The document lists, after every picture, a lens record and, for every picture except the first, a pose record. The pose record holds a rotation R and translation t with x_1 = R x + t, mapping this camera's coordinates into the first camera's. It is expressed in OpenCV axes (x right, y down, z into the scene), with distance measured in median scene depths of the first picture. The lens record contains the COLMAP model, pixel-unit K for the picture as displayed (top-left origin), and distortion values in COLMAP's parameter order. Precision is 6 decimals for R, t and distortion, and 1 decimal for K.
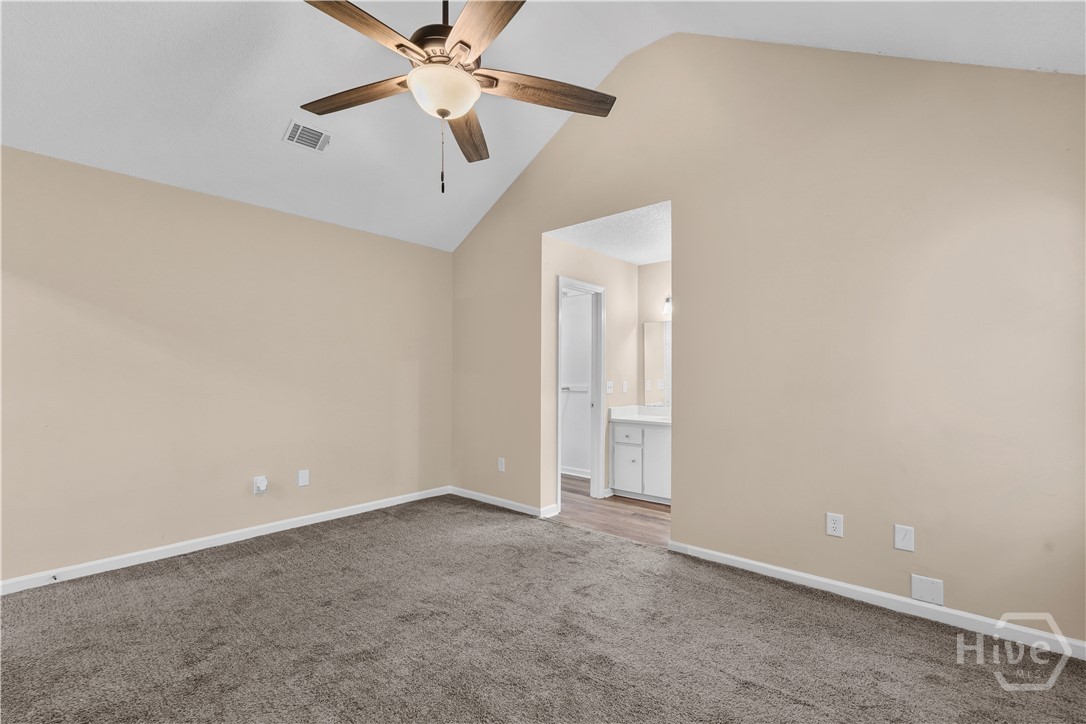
lens RADIAL K [[490.4, 0, 539.5], [0, 490.4, 363.2], [0, 0, 1]] dist [-0.006857, 0.000488]
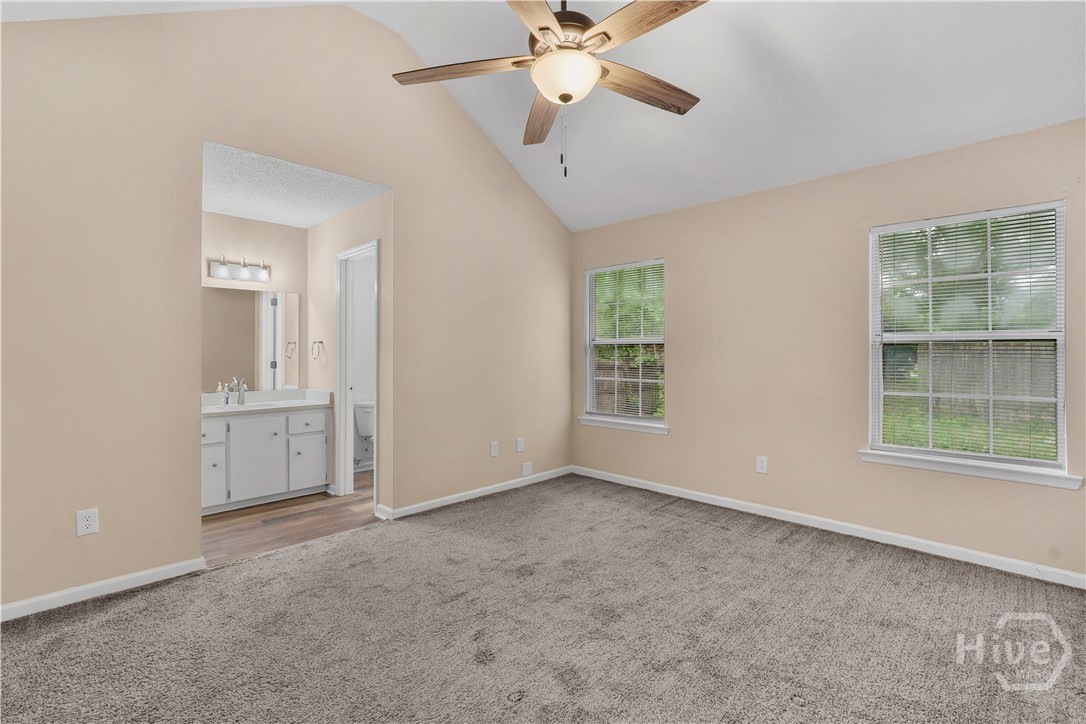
lens RADIAL K [[495.7, 0, 525.9], [0, 495.7, 349.9], [0, 0, 1]] dist [-0.001160, 0.000342]
pose [[0.062826, 0.004088, 0.998016, -0.802555], [-0.022236, 0.999749, -0.002696, 0.010311], [-0.997777, -0.022022, 0.062901, 0.658979]]
